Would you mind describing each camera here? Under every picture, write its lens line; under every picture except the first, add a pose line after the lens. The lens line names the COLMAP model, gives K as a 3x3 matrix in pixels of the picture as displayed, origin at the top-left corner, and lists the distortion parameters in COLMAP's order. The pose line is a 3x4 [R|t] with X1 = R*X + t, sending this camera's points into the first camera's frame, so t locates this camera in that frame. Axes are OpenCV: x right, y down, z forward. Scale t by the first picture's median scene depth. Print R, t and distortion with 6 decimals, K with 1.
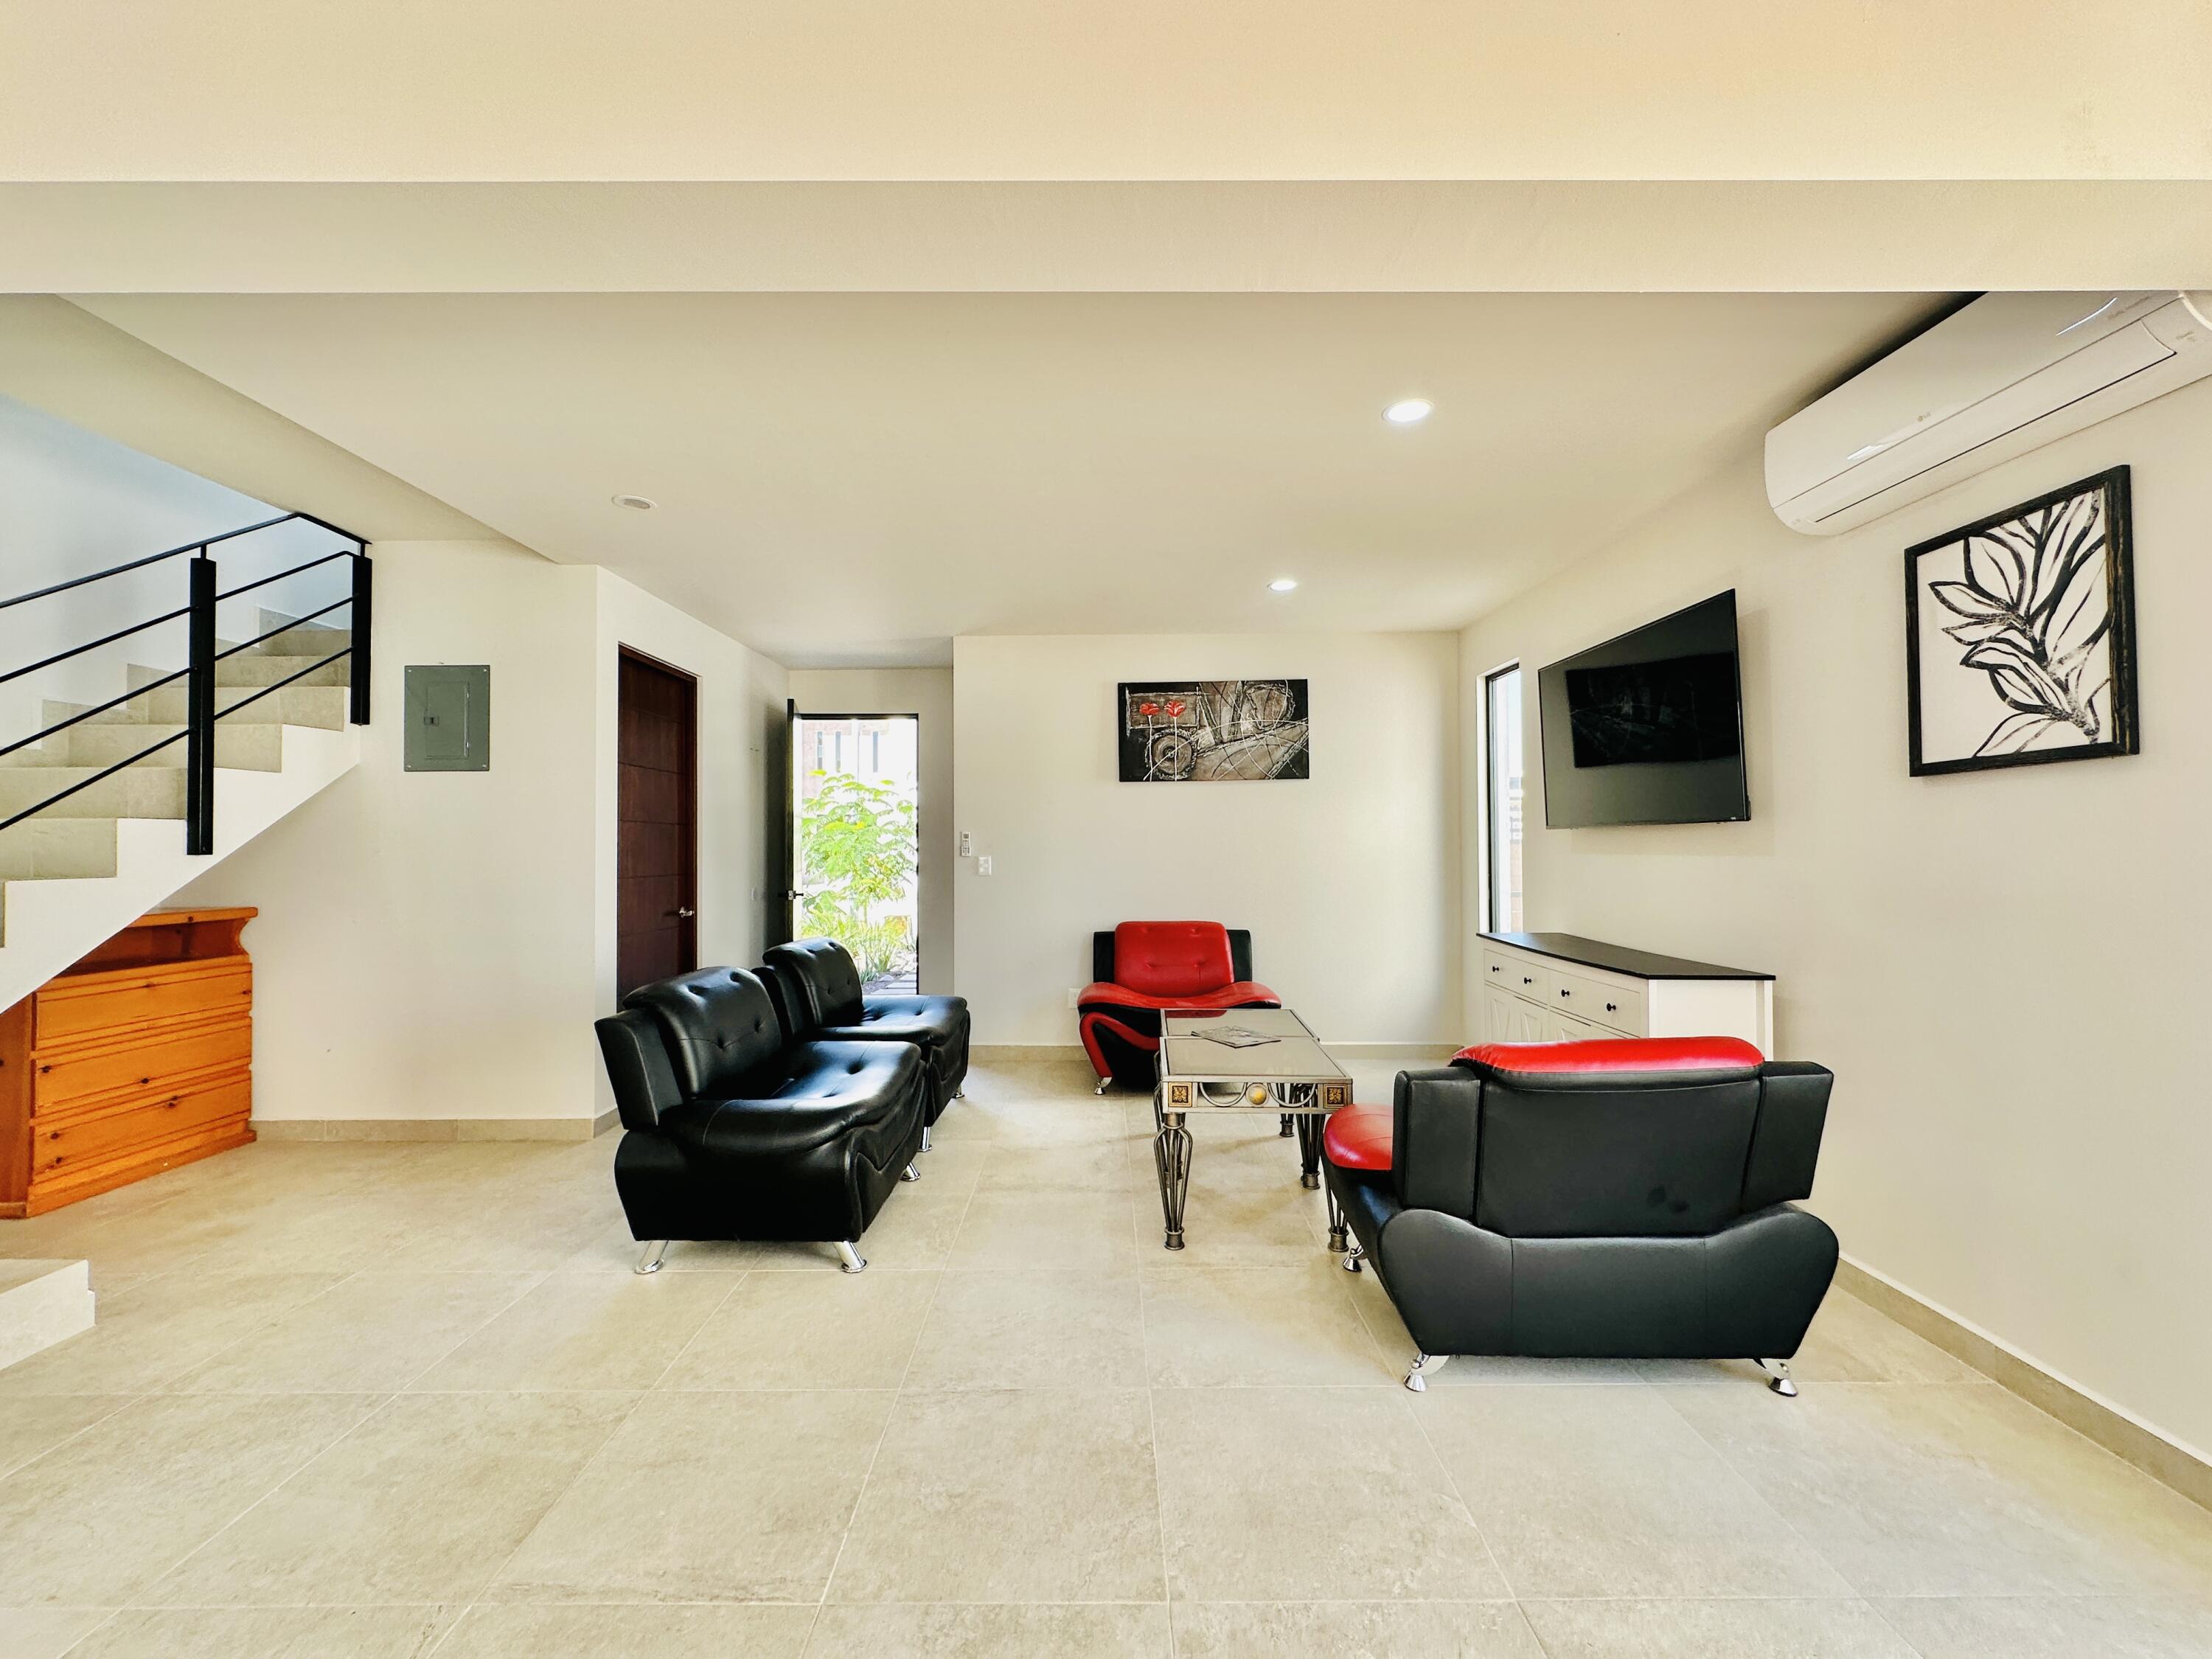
lens RADIAL K [[881.5, 0, 1114.7], [0, 881.5, 826.9], [0, 0, 1]] dist [-0.004290, 0.000711]
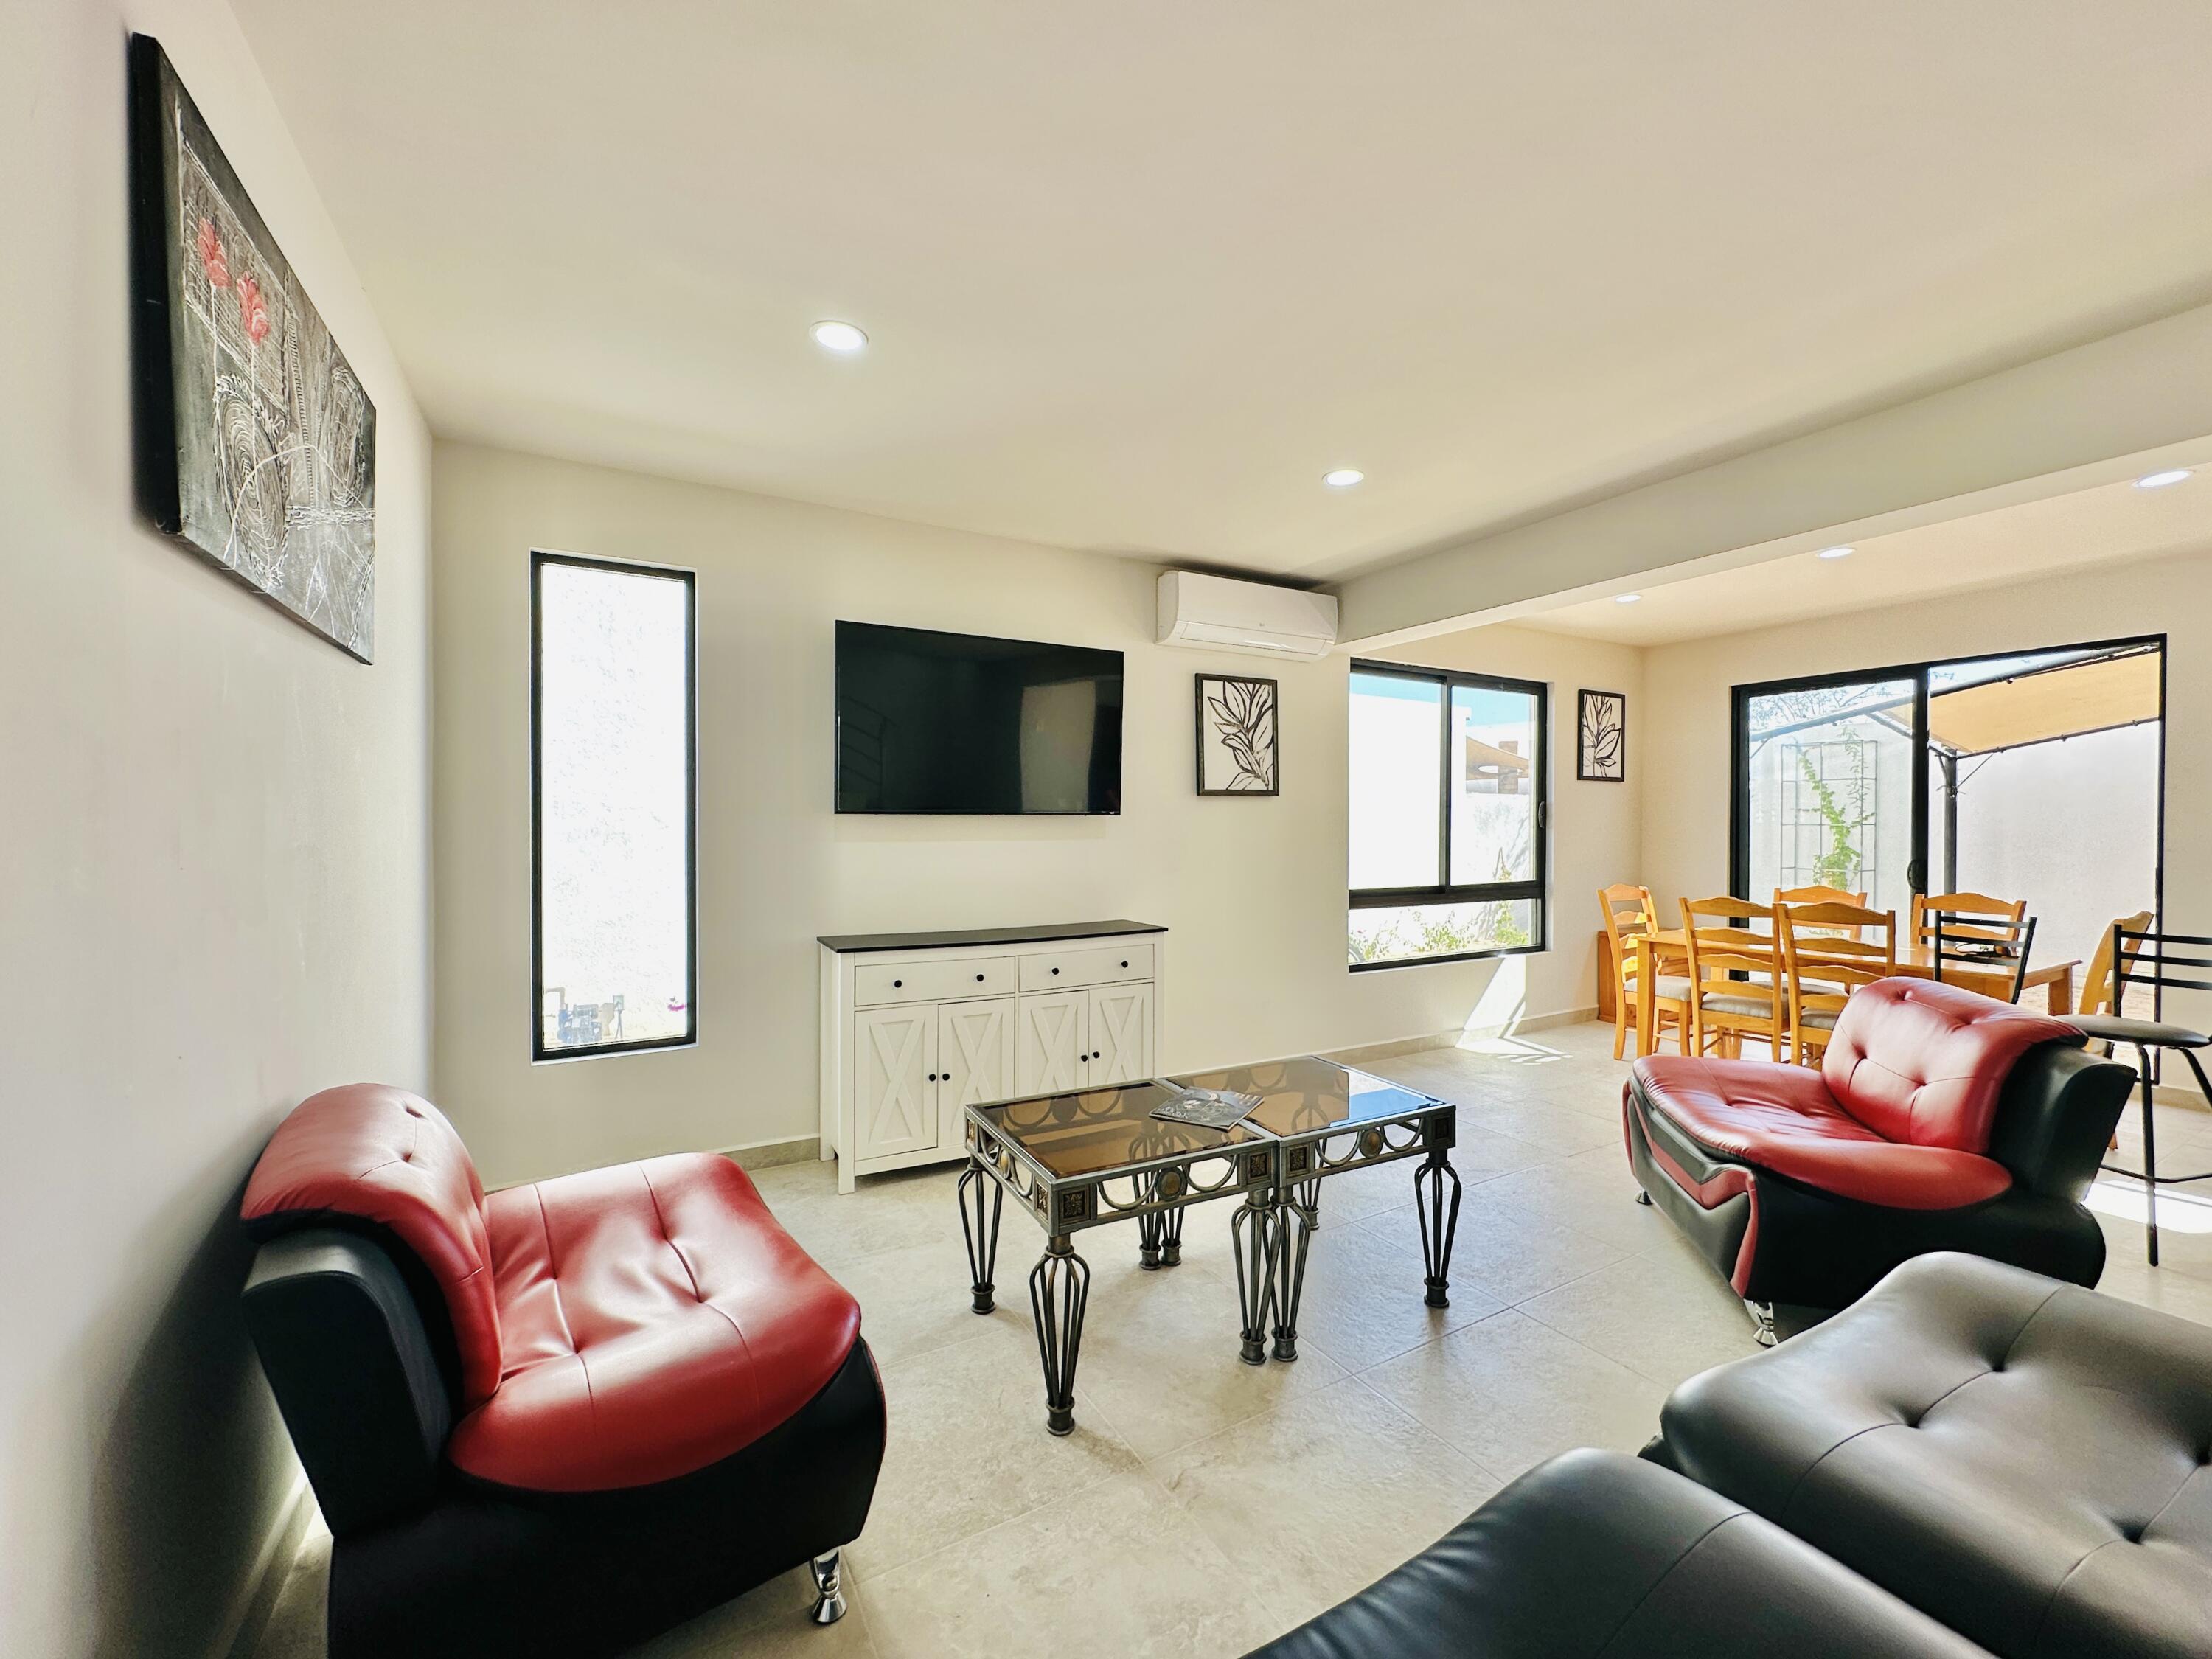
lens RADIAL K [[881.5, 0, 1103.6], [0, 881.5, 831.9], [0, 0, 1]] dist [-0.004290, 0.000711]
pose [[-0.478739, 0.000600, 0.877957, -0.723476], [-0.011571, 0.999909, -0.006993, 0.039260], [-0.877881, -0.013506, -0.478688, 2.327023]]
